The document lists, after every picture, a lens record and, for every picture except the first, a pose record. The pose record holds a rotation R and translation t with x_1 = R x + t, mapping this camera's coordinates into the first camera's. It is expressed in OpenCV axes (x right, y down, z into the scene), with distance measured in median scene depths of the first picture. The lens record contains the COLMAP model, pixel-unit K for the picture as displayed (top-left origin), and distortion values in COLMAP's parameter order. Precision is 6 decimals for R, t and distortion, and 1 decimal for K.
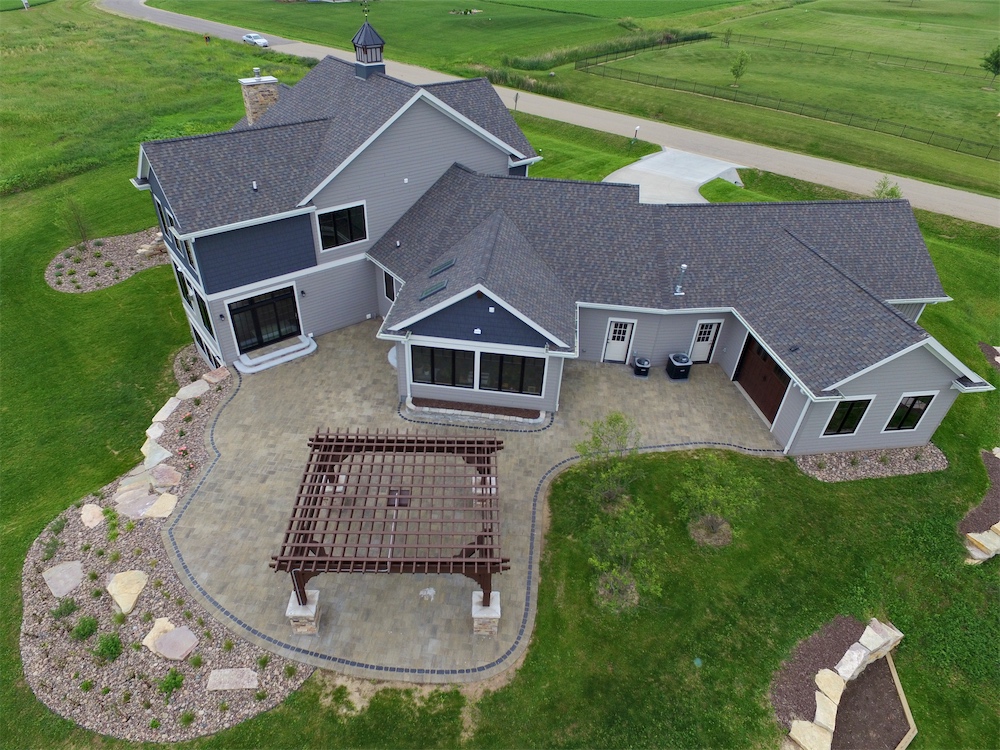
lens RADIAL K [[599.4, 0, 481.2], [0, 599.4, 369.6], [0, 0, 1]] dist [0.001632, 0.000763]
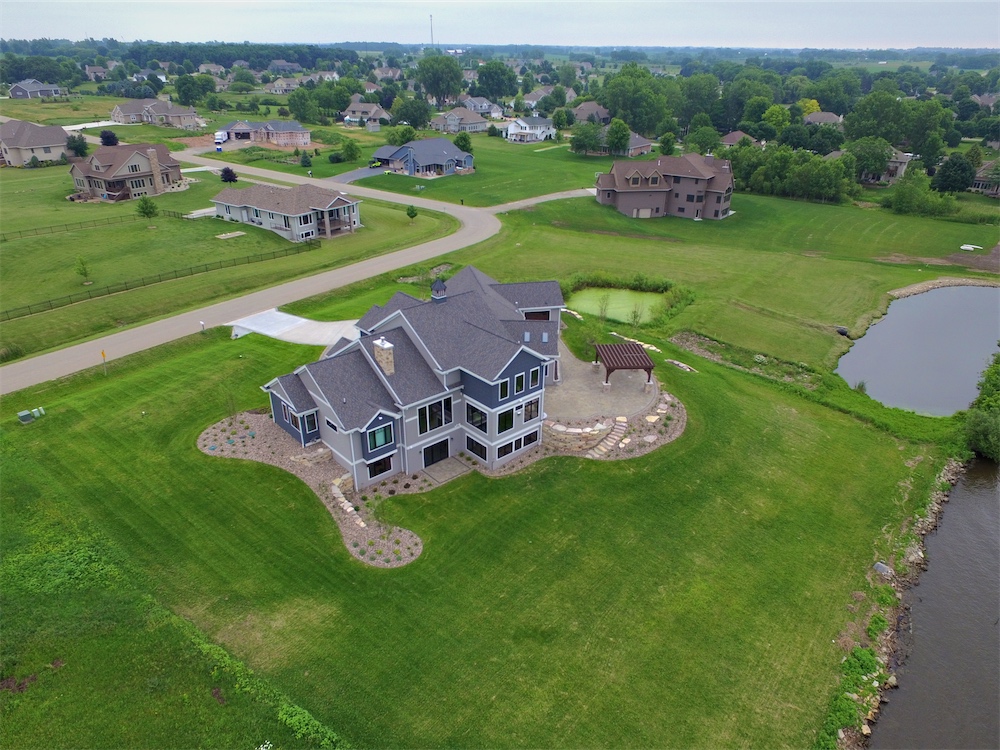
lens RADIAL K [[677.1, 0, 497.2], [0, 677.1, 412.9], [0, 0, 1]] dist [0.000048, 0.002494]
pose [[-0.073438, -0.503215, 0.861035, -1.702785], [0.584912, 0.677554, 0.445869, -0.825464], [-0.807766, 0.536373, 0.244578, 0.355724]]
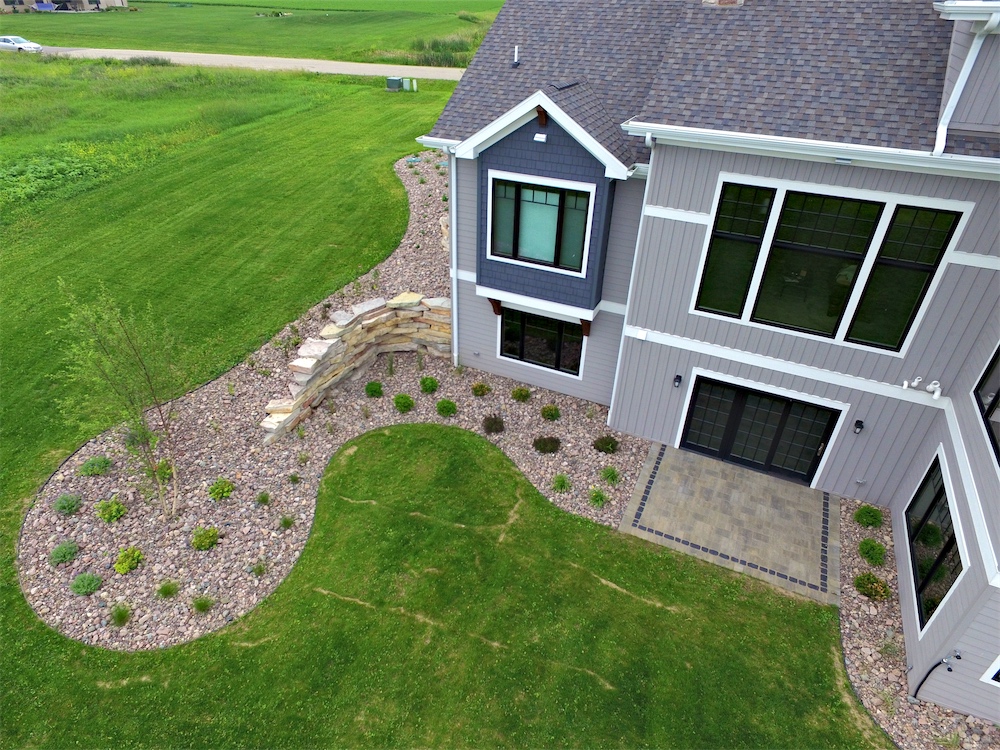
lens RADIAL K [[599.4, 0, 481.2], [0, 599.4, 369.6], [0, 0, 1]] dist [0.001632, 0.000763]
pose [[0.895704, -0.256879, 0.362943, -0.605879], [0.275299, 0.961358, 0.001008, -0.203187], [-0.349178, 0.099015, 0.931811, 0.649882]]
